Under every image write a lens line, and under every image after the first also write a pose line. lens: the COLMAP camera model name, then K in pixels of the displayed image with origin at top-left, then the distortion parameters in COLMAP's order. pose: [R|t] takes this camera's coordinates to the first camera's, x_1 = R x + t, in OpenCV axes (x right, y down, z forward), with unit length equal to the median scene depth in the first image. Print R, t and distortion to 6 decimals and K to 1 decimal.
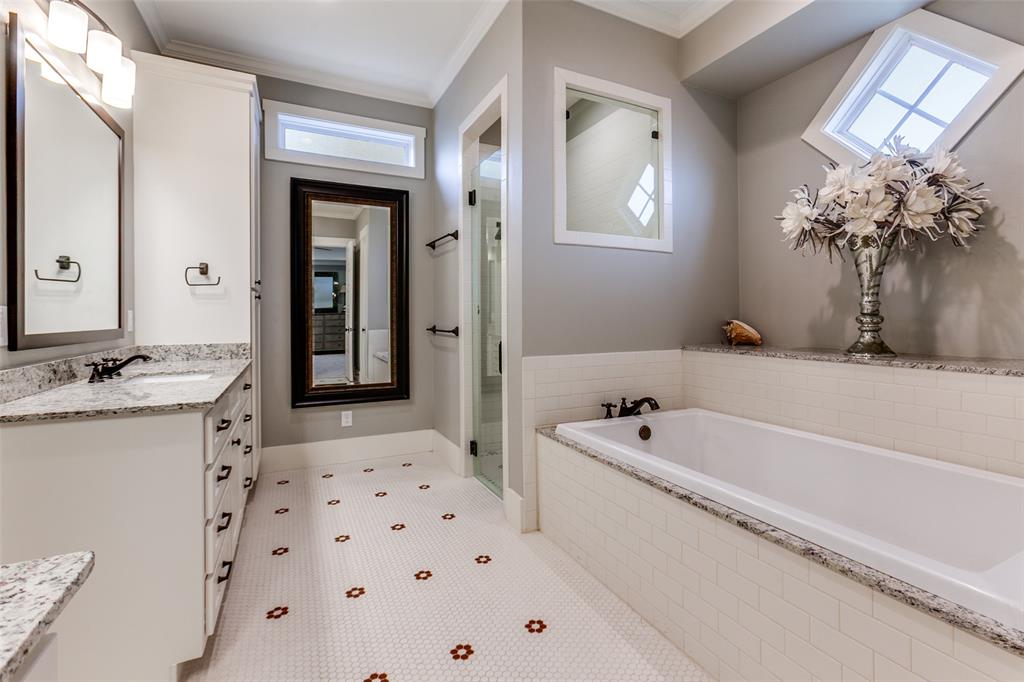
lens RADIAL K [[479.6, 0, 541.5], [0, 479.6, 321.1], [0, 0, 1]] dist [-0.020214, 0.016021]
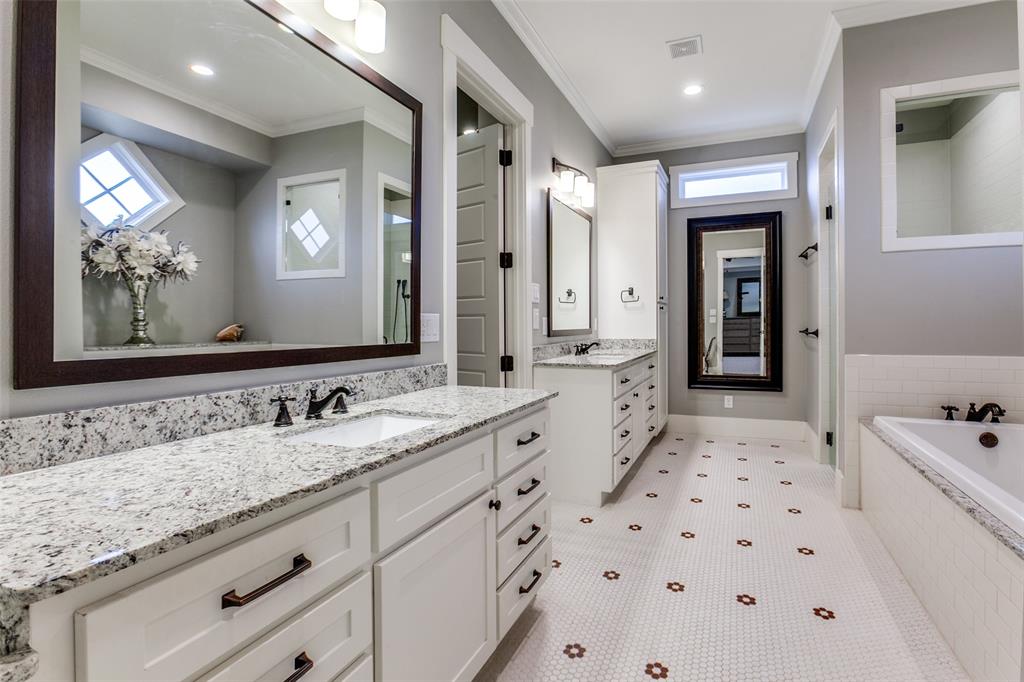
lens RADIAL K [[479.6, 0, 541.5], [0, 479.6, 321.1], [0, 0, 1]] dist [-0.020214, 0.016021]
pose [[0.647062, -0.007053, -0.762405, 0.303970], [0.000520, 0.999961, -0.008809, 0.003198], [0.762437, 0.005304, 0.647041, -0.248944]]
